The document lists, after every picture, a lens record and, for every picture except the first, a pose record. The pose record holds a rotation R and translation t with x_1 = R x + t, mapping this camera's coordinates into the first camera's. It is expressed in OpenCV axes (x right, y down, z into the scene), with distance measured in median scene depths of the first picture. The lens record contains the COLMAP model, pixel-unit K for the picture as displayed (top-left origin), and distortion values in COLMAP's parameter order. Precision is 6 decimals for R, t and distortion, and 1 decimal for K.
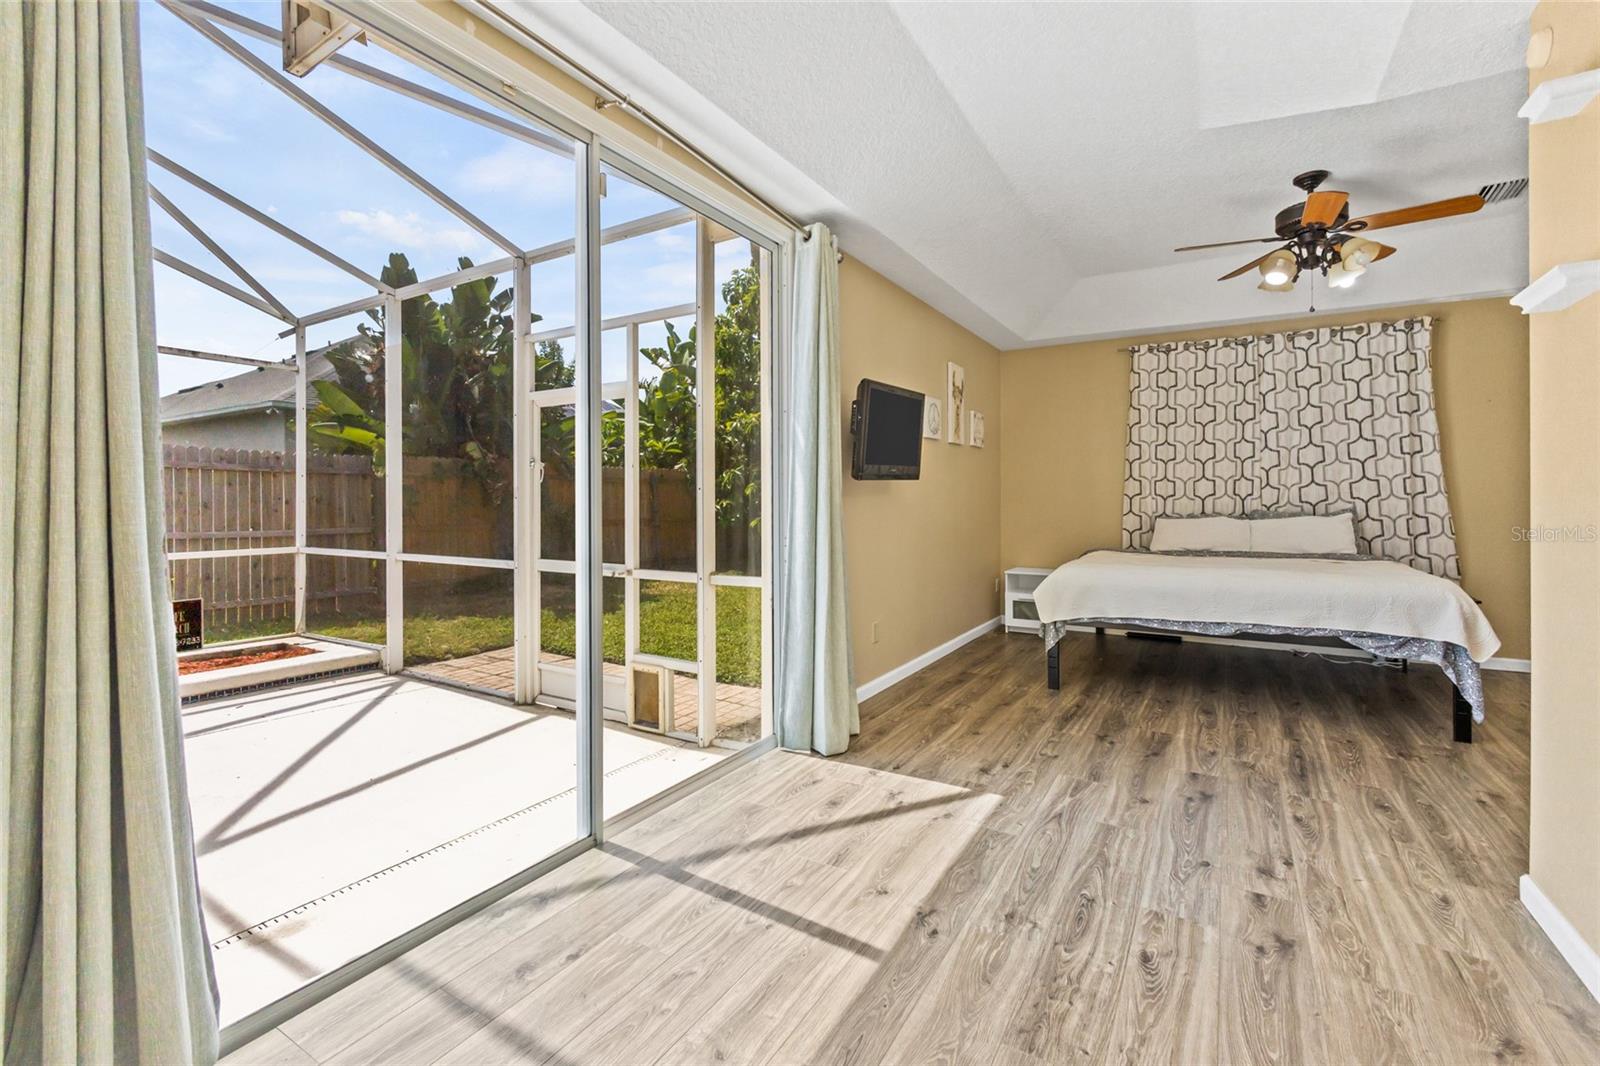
lens RADIAL K [[700.6, 0, 795.5], [0, 700.6, 499.3], [0, 0, 1]] dist [-0.007727, 0.001043]
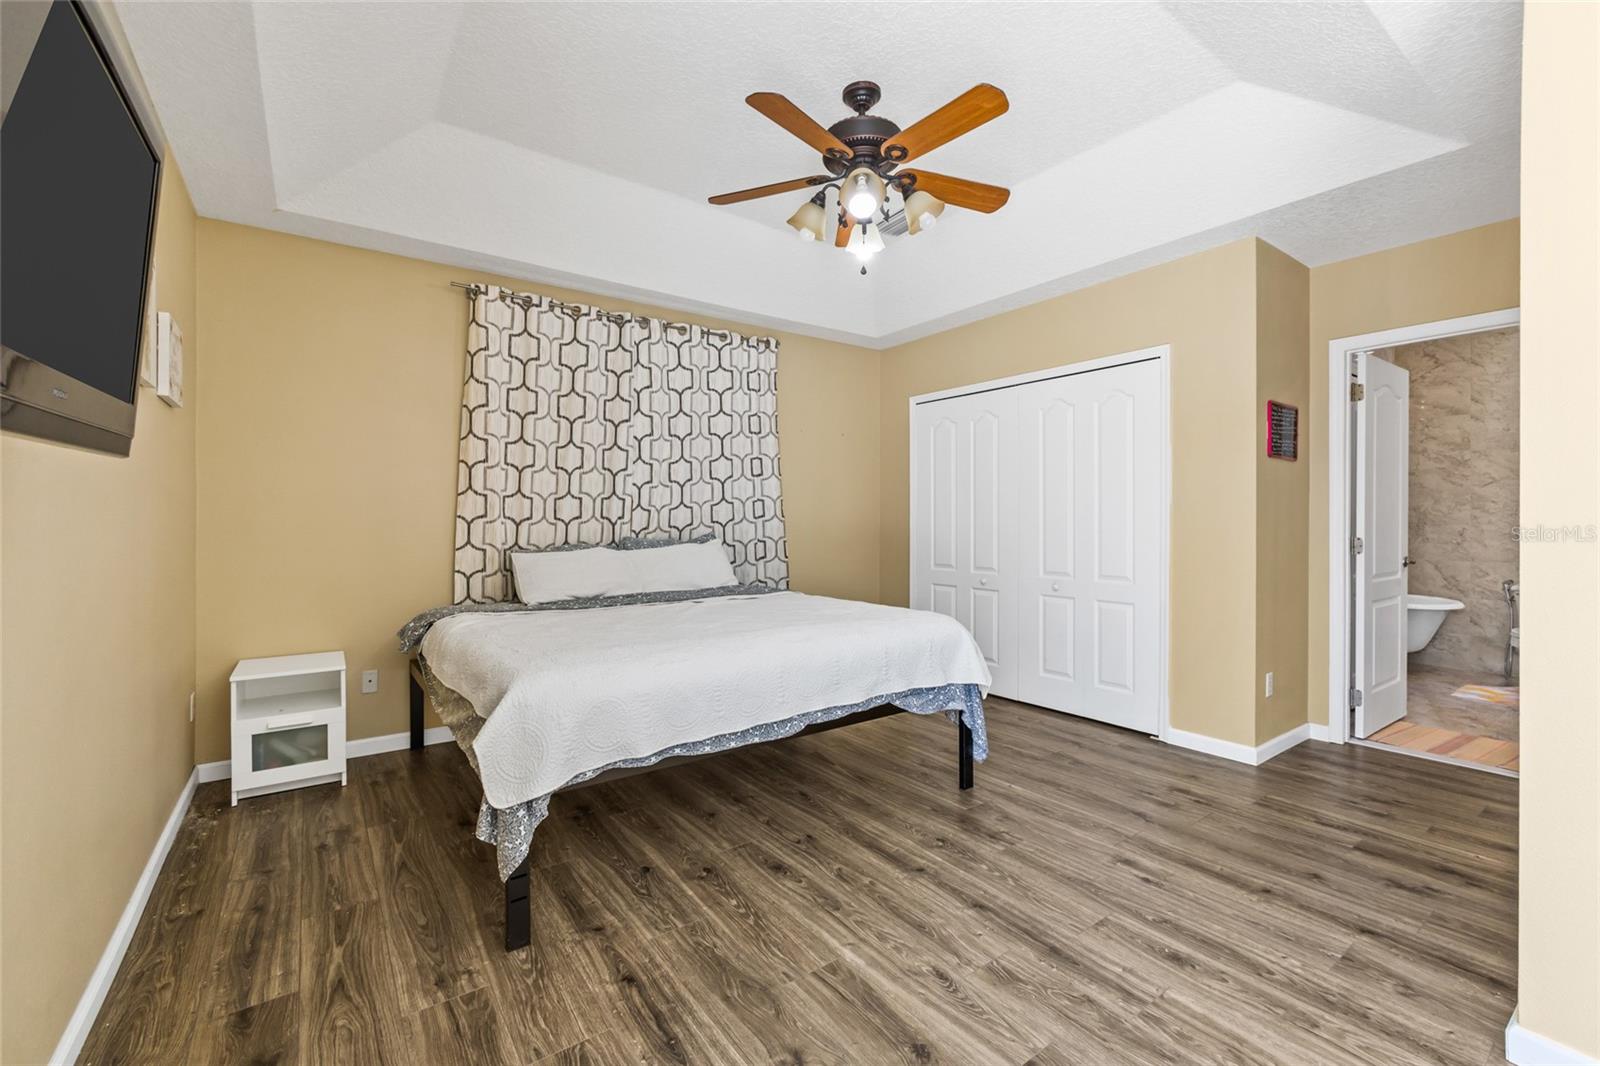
lens RADIAL K [[700.6, 0, 832.1], [0, 700.6, 519.3], [0, 0, 1]] dist [-0.007727, 0.001043]
pose [[0.388918, 0.004068, 0.921263, 0.025932], [0.002008, 0.999984, -0.005264, -0.000619], [-0.921270, 0.003897, 0.388904, 0.503753]]
